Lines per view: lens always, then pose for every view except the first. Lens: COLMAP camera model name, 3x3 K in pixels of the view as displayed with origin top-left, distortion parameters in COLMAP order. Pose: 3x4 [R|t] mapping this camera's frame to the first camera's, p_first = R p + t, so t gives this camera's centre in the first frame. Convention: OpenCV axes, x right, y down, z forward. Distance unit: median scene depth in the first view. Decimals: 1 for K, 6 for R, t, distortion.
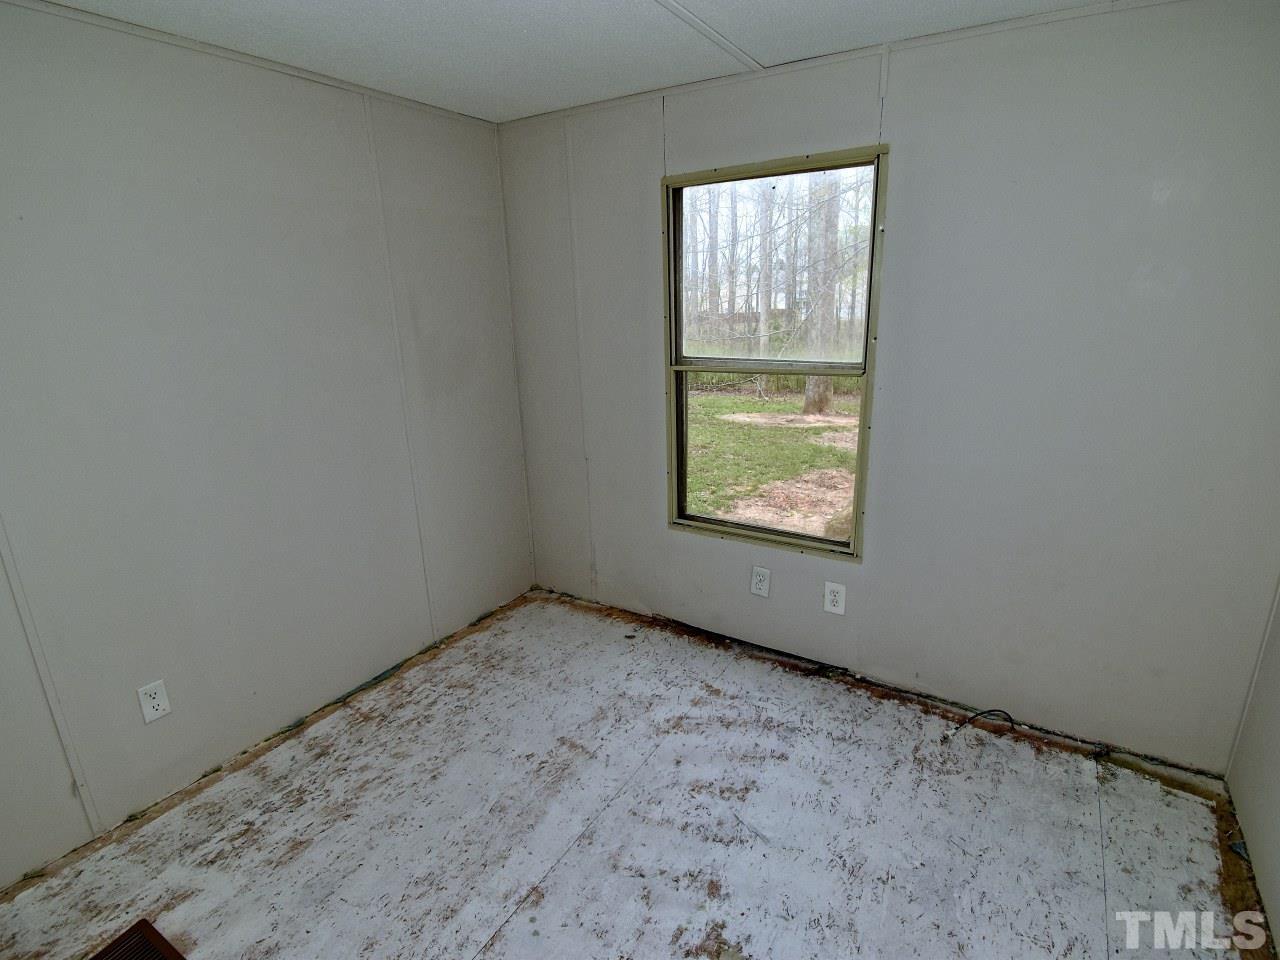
lens RADIAL K [[638.5, 0, 643.8], [0, 638.5, 478.3], [0, 0, 1]] dist [0.023944, -0.028281]
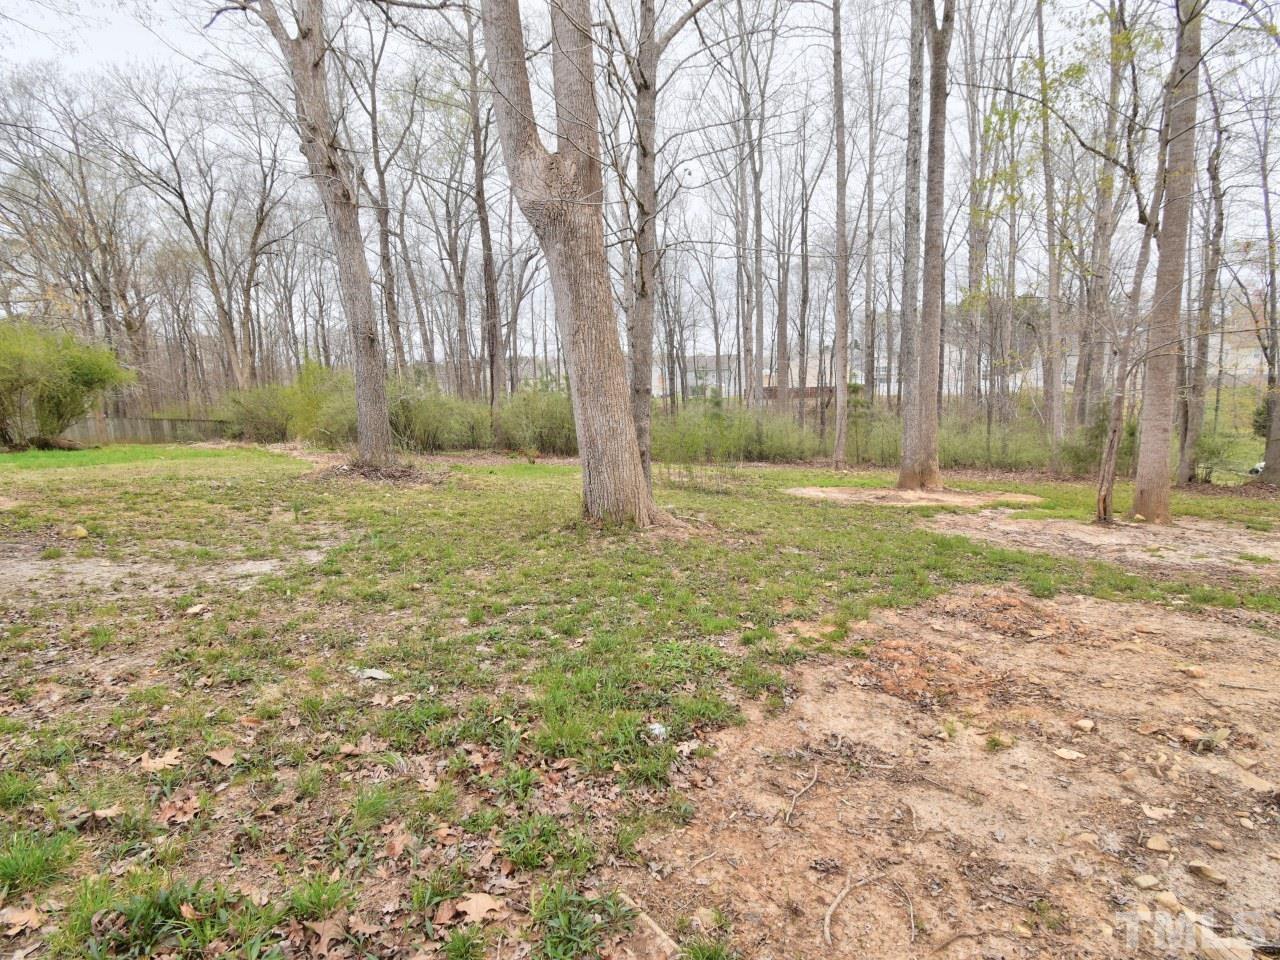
lens RADIAL K [[638.5, 0, 643.8], [0, 638.5, 478.3], [0, 0, 1]] dist [0.023944, -0.028281]
pose [[0.993919, 0.016510, -0.108871, 0.074255], [-0.029636, 0.992323, -0.120072, -0.030919], [0.106053, 0.122569, 0.986777, 0.475842]]
